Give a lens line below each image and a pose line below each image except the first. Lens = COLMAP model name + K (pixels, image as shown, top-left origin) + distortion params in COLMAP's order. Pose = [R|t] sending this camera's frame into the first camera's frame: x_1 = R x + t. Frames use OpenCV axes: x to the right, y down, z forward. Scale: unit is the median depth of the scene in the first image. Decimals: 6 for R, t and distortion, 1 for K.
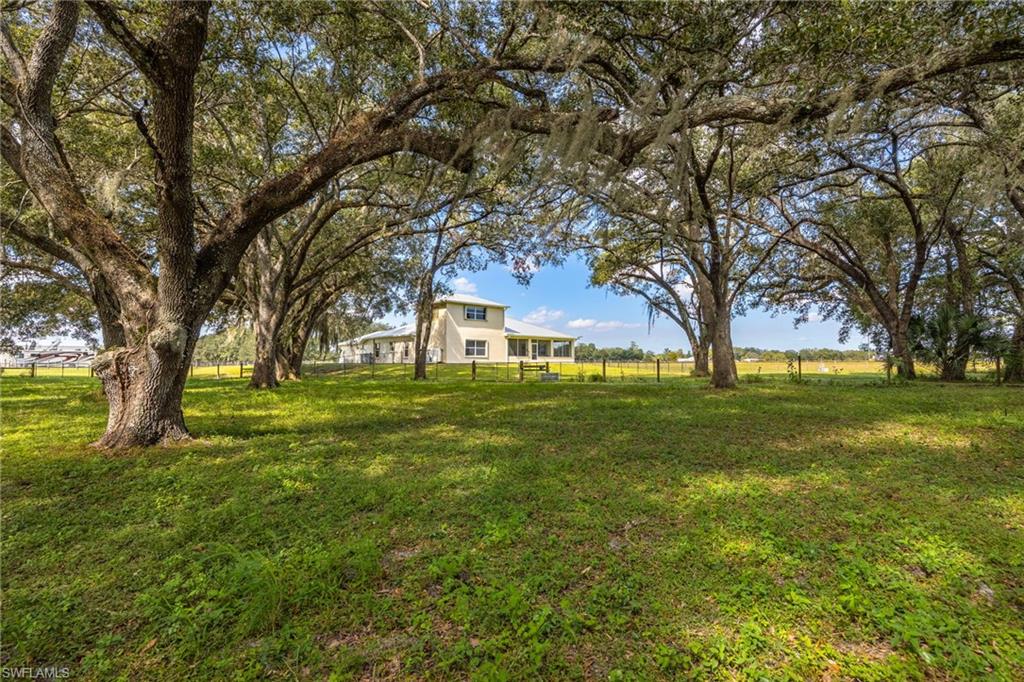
lens RADIAL K [[431.2, 0, 512.0], [0, 431.2, 341.0], [0, 0, 1]] dist [0.027038, 0.000091]
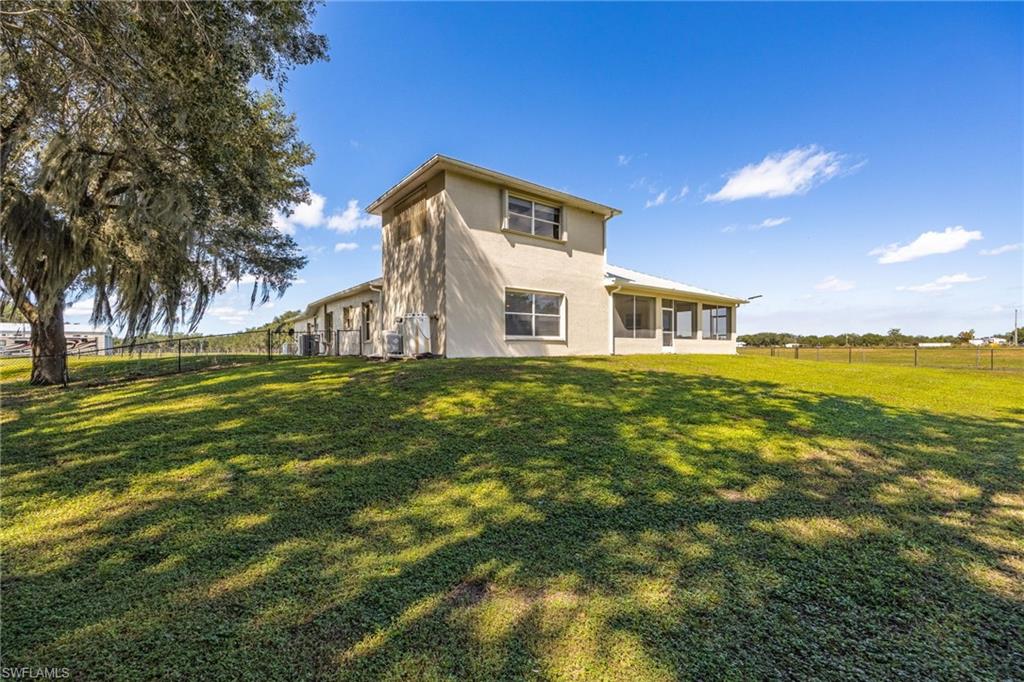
lens RADIAL K [[431.2, 0, 512.0], [0, 431.2, 341.0], [0, 0, 1]] dist [0.027038, 0.000091]
pose [[0.994684, -0.002490, -0.102941, -0.064108], [0.005585, 0.999541, 0.029786, 0.027070], [0.102820, -0.030203, 0.994241, 0.620989]]
